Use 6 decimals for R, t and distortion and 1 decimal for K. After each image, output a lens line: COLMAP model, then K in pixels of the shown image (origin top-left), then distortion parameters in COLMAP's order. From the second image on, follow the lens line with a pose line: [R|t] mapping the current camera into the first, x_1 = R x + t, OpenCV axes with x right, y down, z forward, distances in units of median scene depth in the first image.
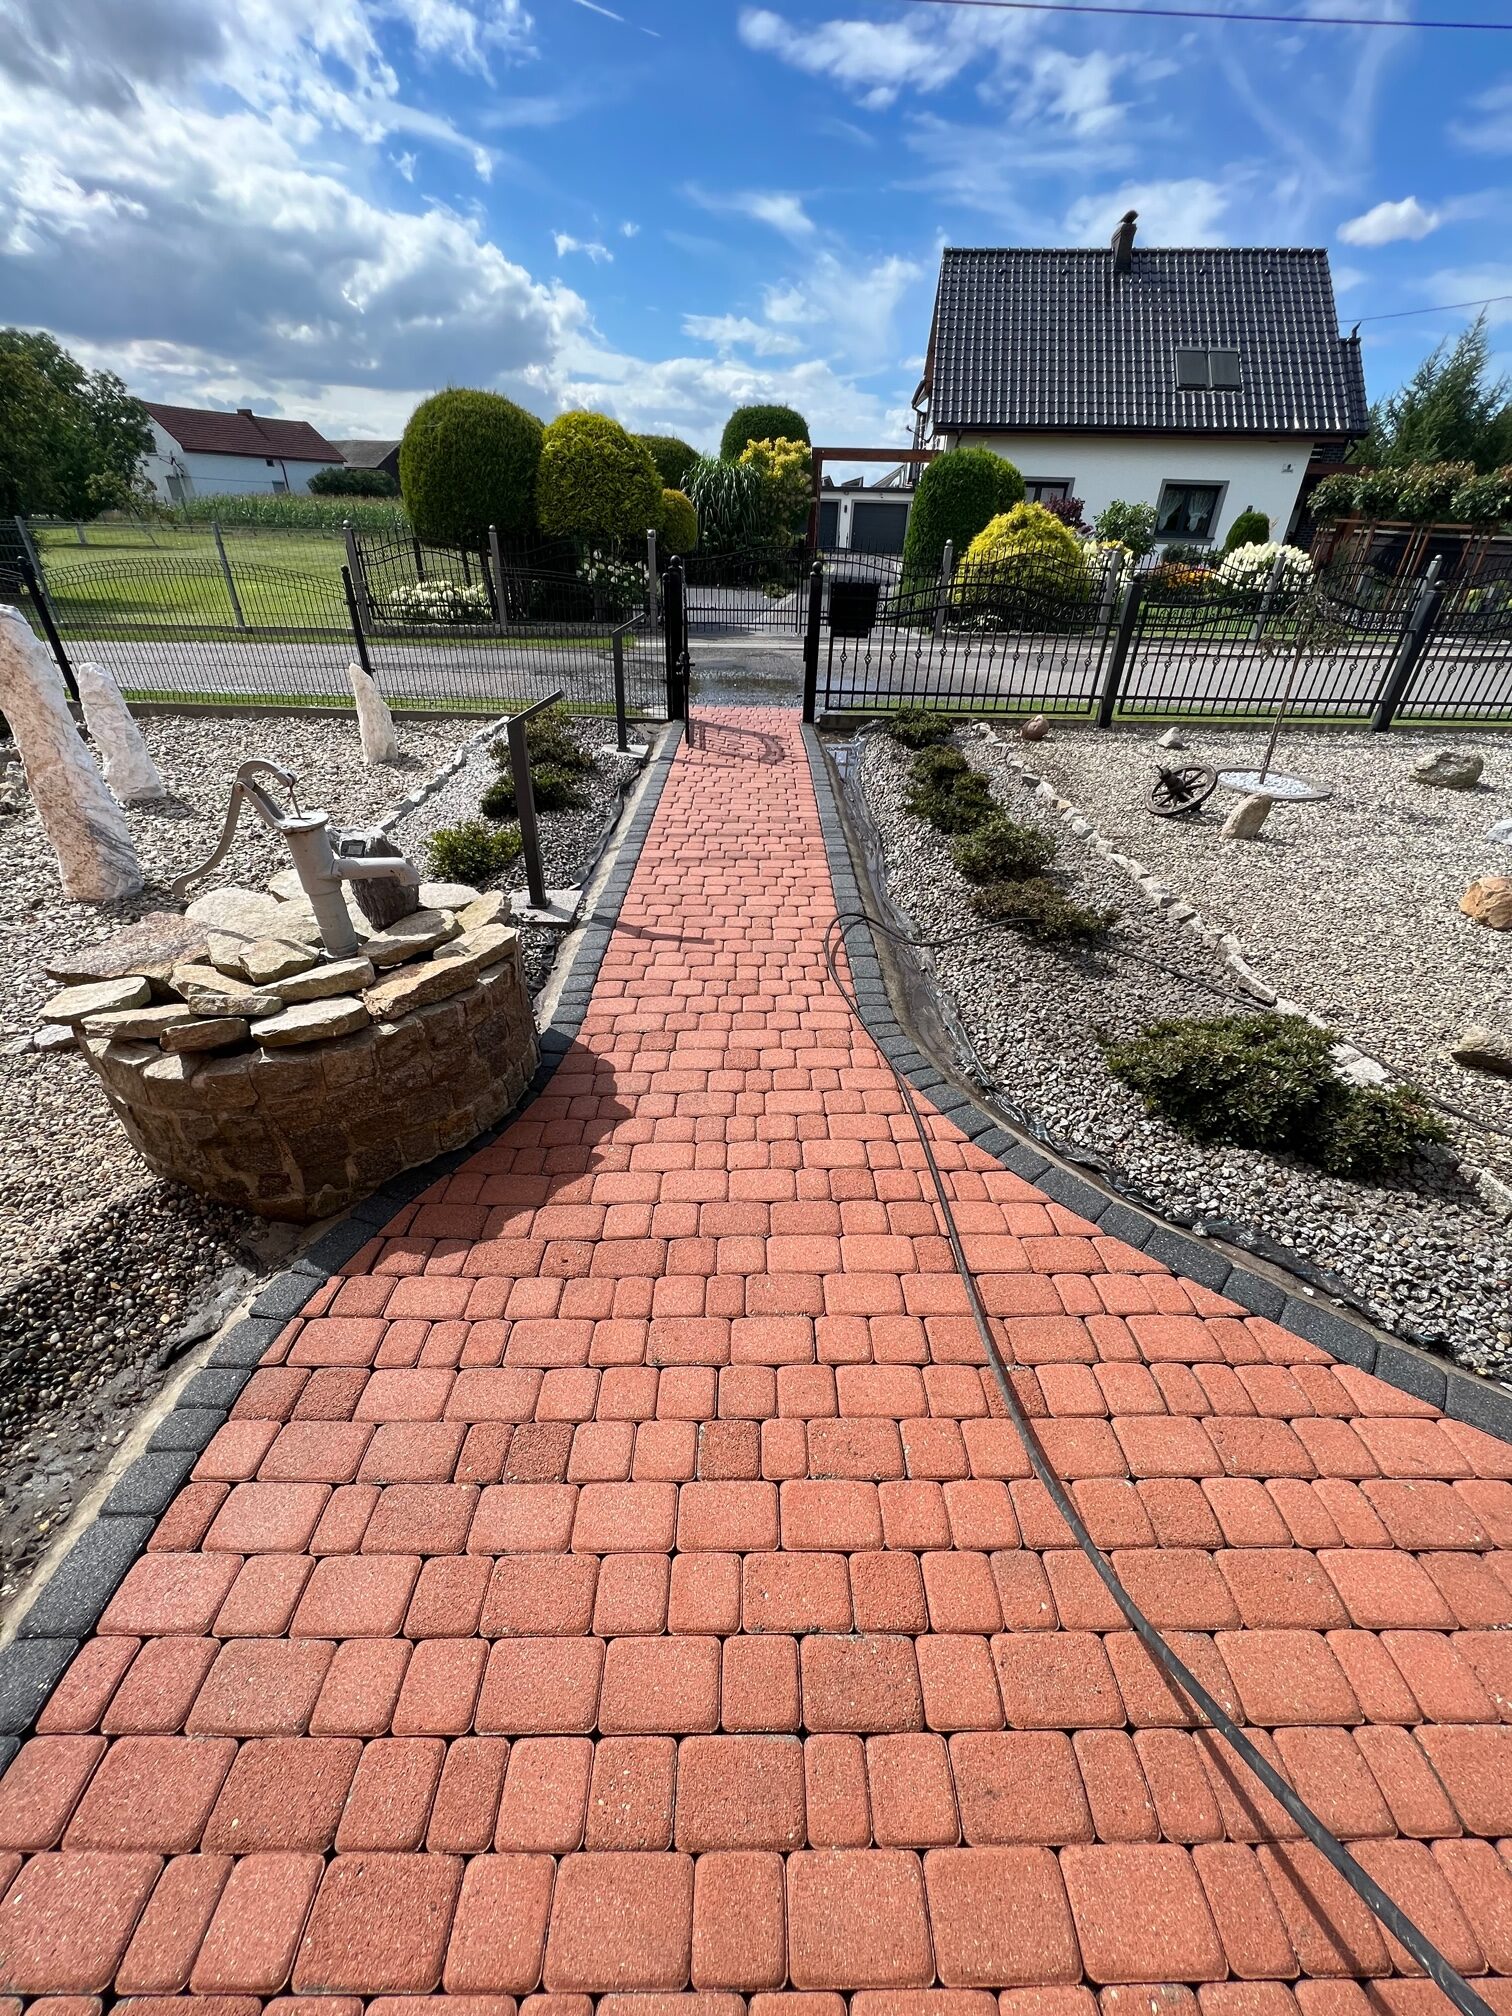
lens RADIAL K [[807.3, 0, 754.4], [0, 807.3, 1009.0], [0, 0, 1]] dist [0.001464, 0.000034]
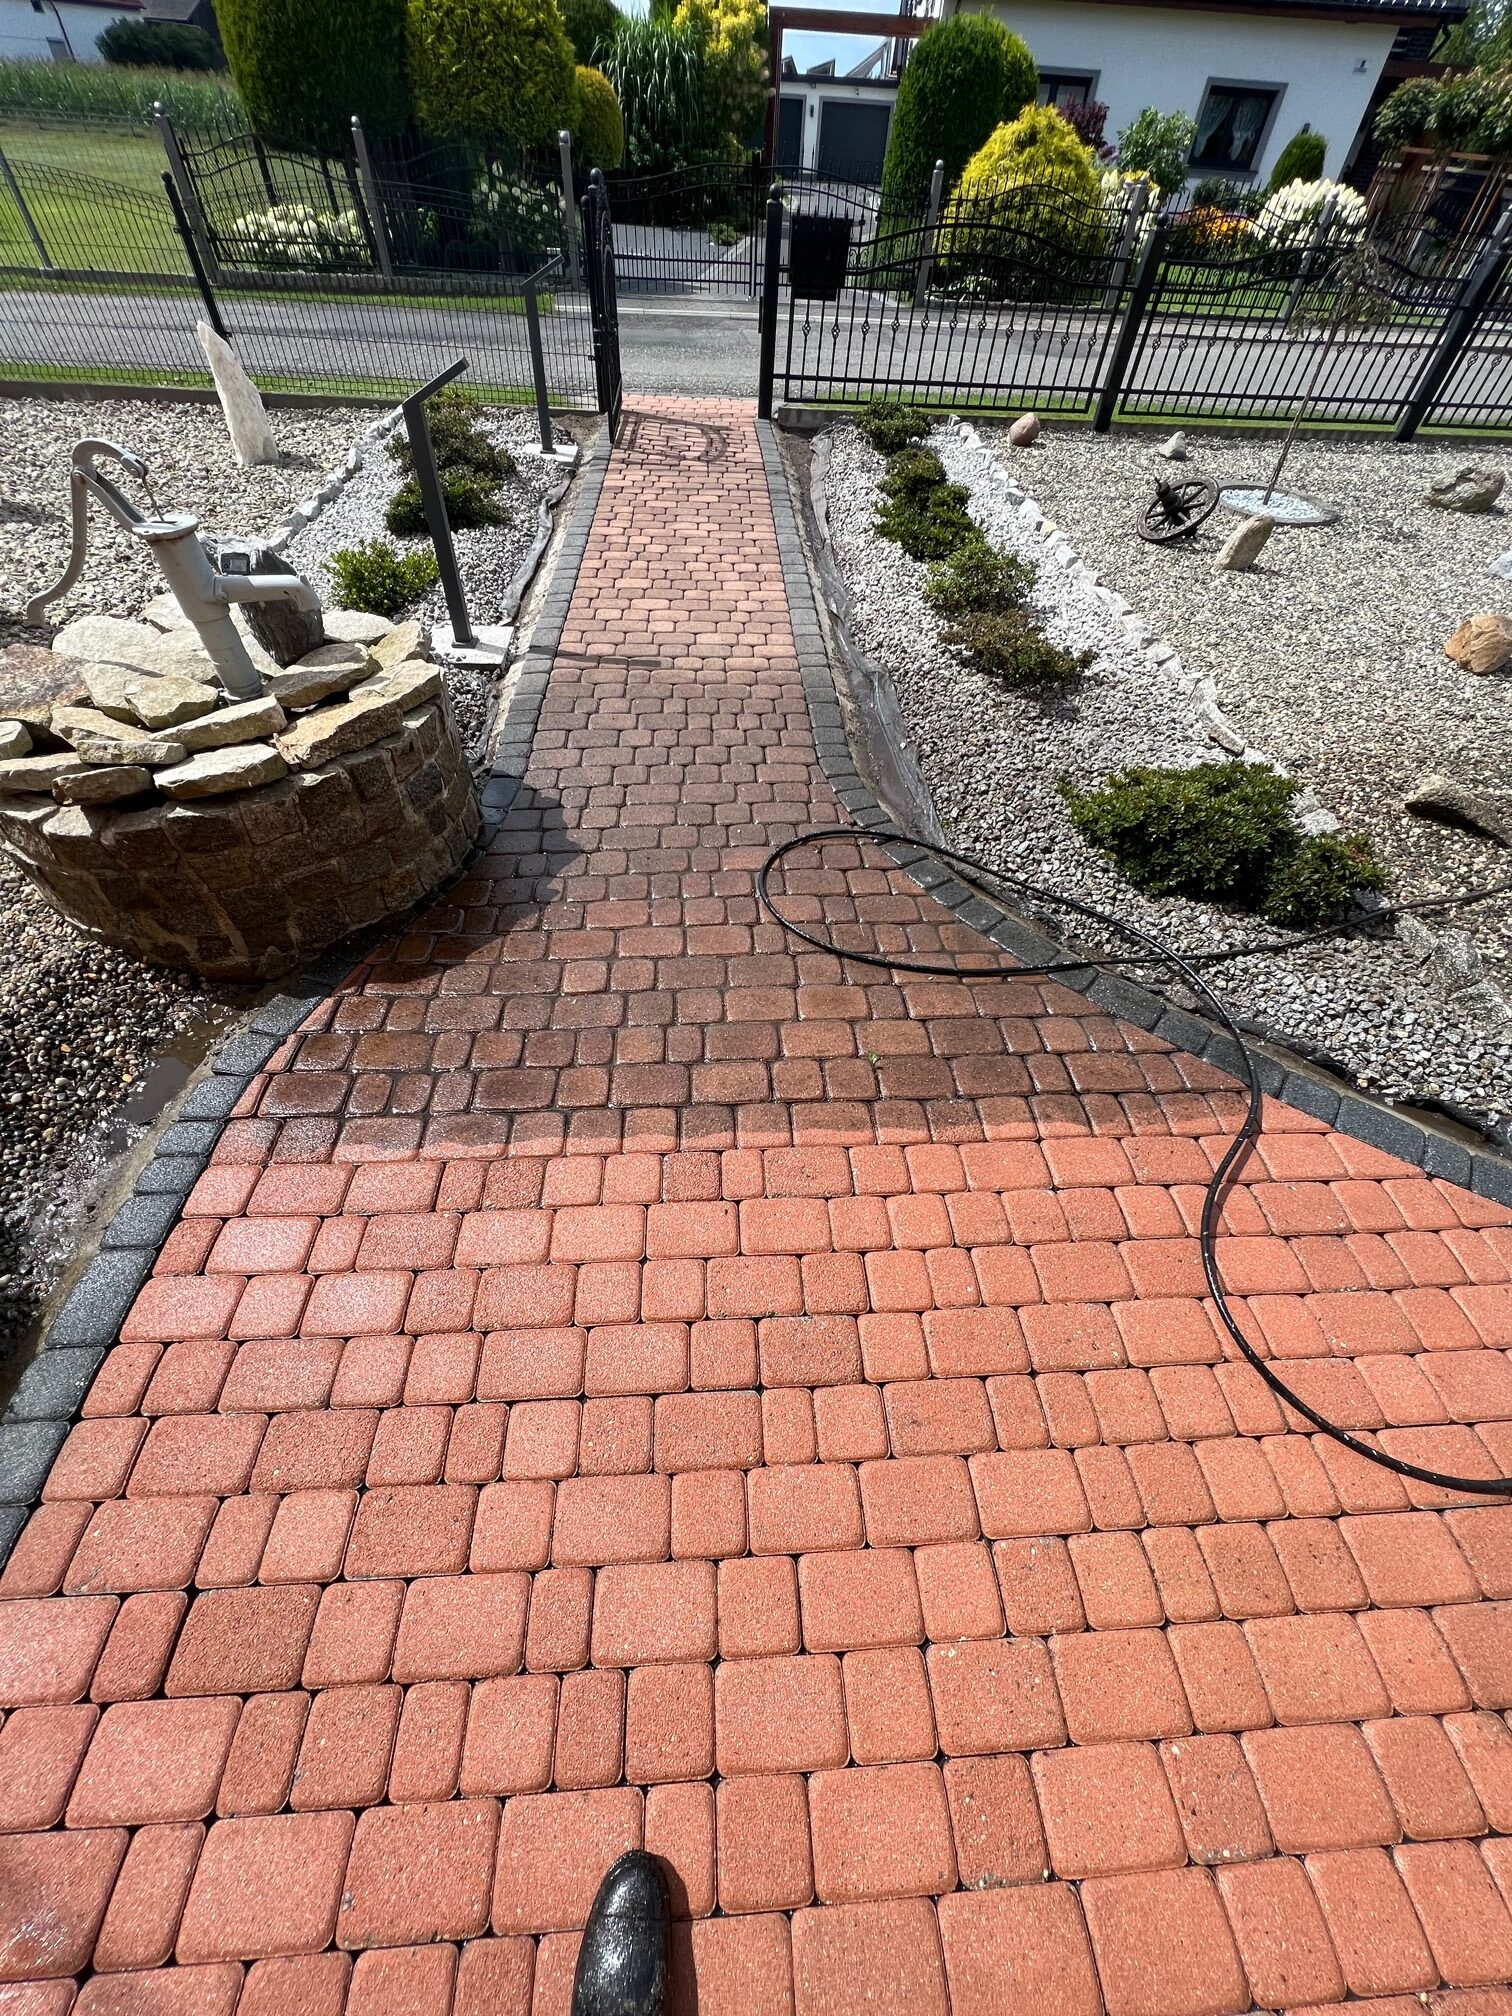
lens RADIAL K [[807.3, 0, 754.4], [0, 807.3, 1009.0], [0, 0, 1]] dist [0.001464, 0.000034]
pose [[0.998571, -0.020081, 0.049531, 0.001246], [0.005431, 0.960058, 0.279748, 0.010301], [-0.053170, -0.279079, 0.958795, 0.007785]]
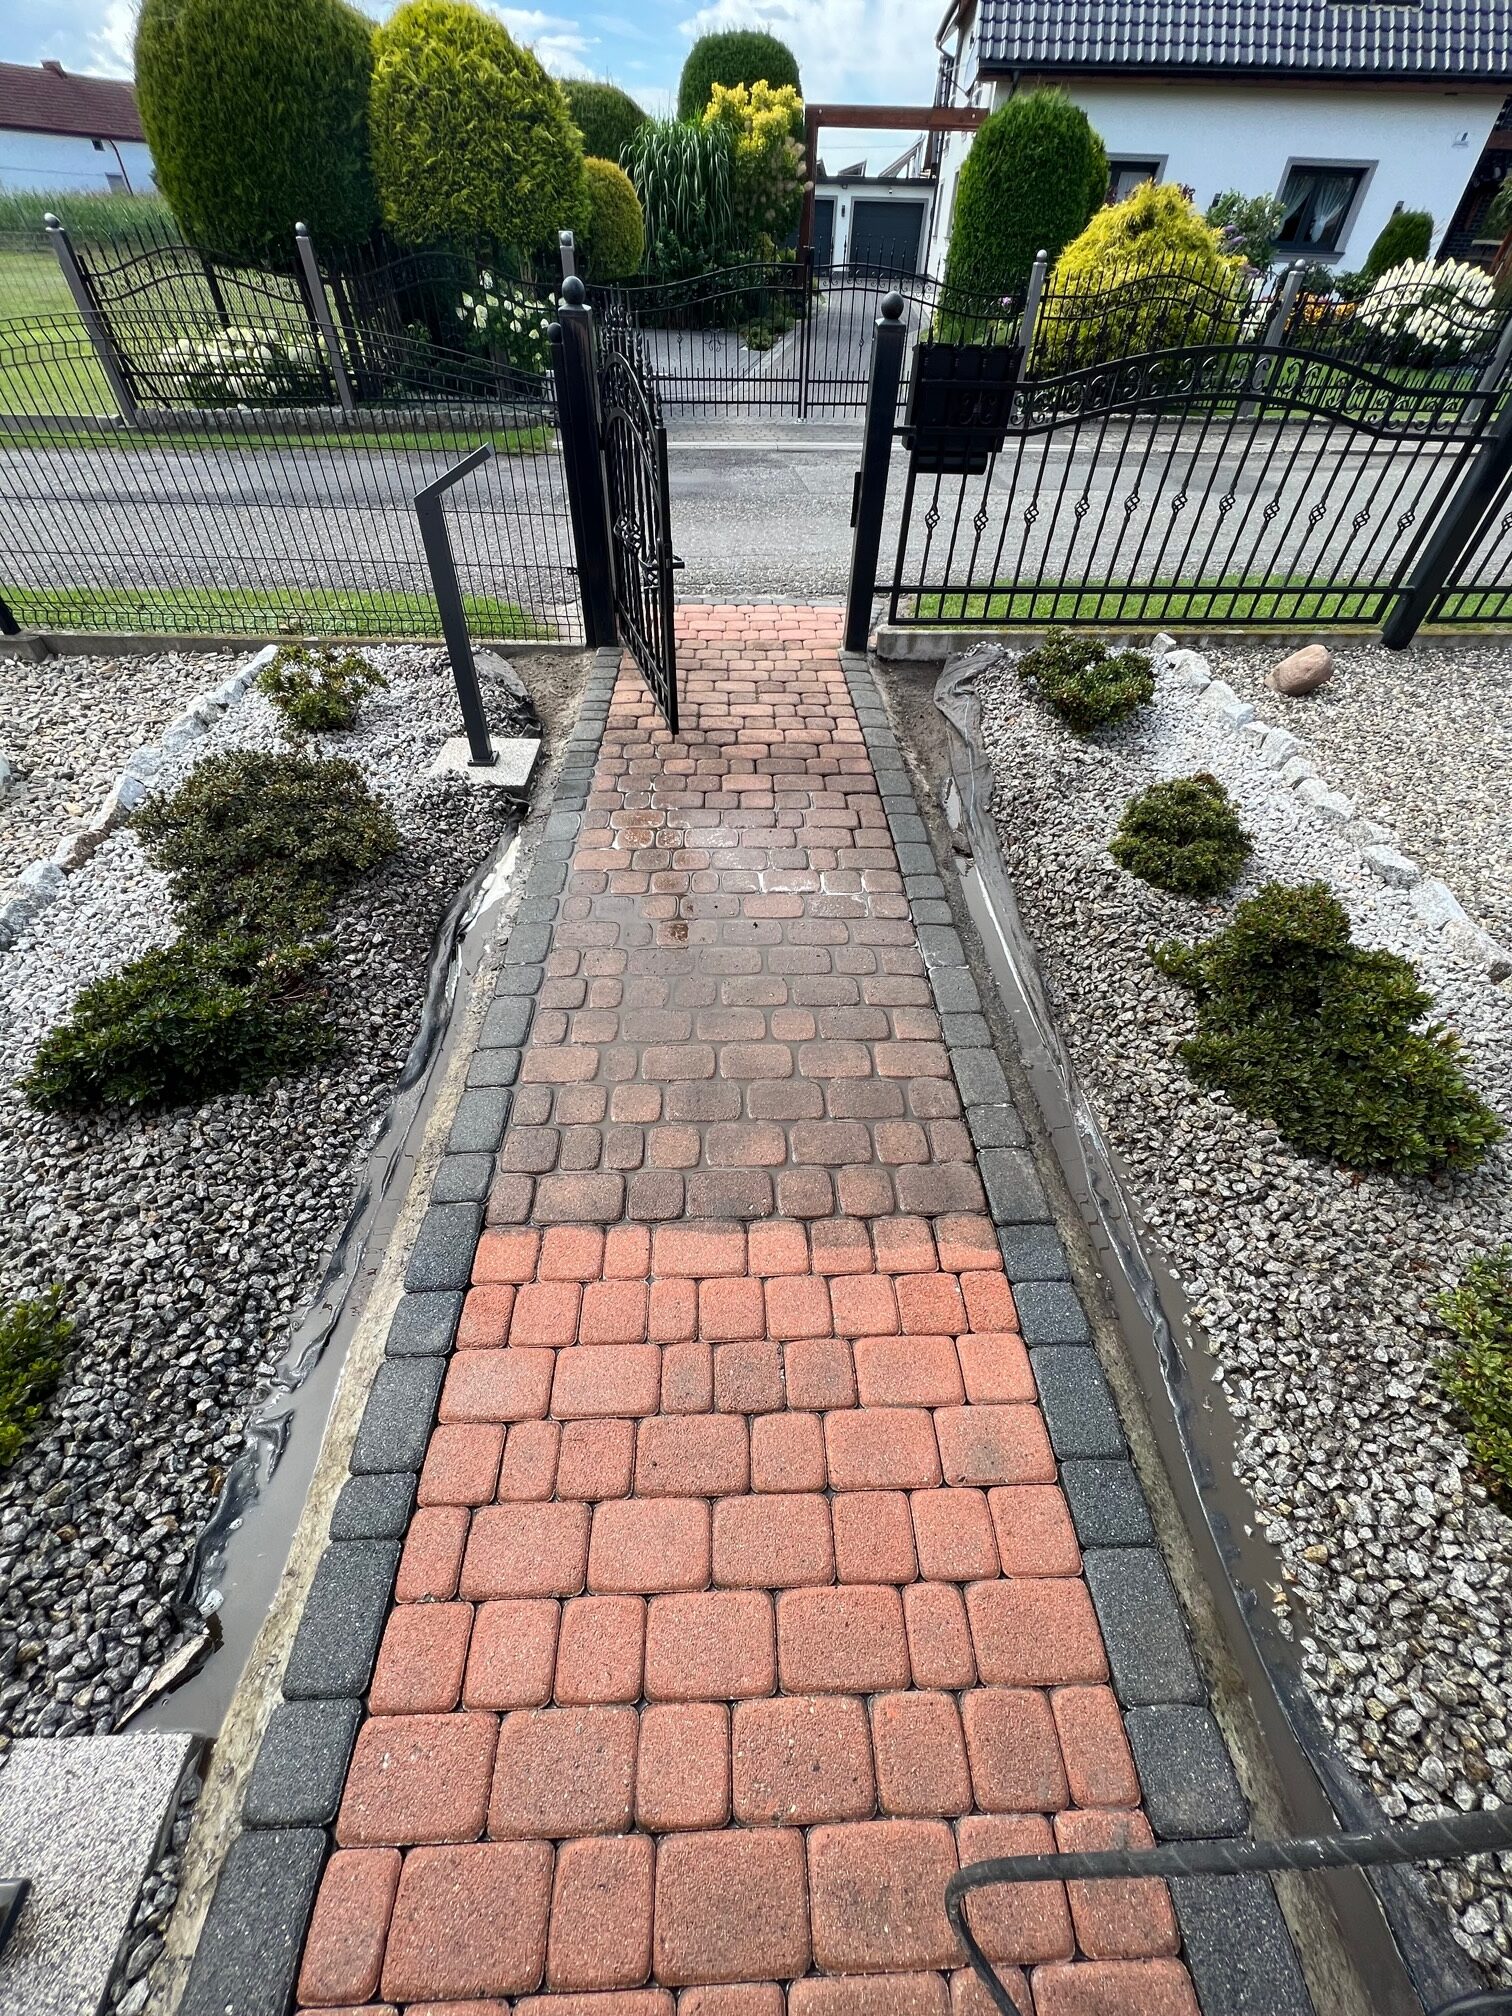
lens RADIAL K [[802.9, 0, 759.1], [0, 802.9, 1011.3], [0, 0, 1]] dist [0.000820, 0.000214]
pose [[0.999472, -0.023563, 0.022372, -0.022035], [0.018002, 0.974782, 0.222431, -0.405100], [-0.027049, -0.221911, 0.974692, 0.732347]]
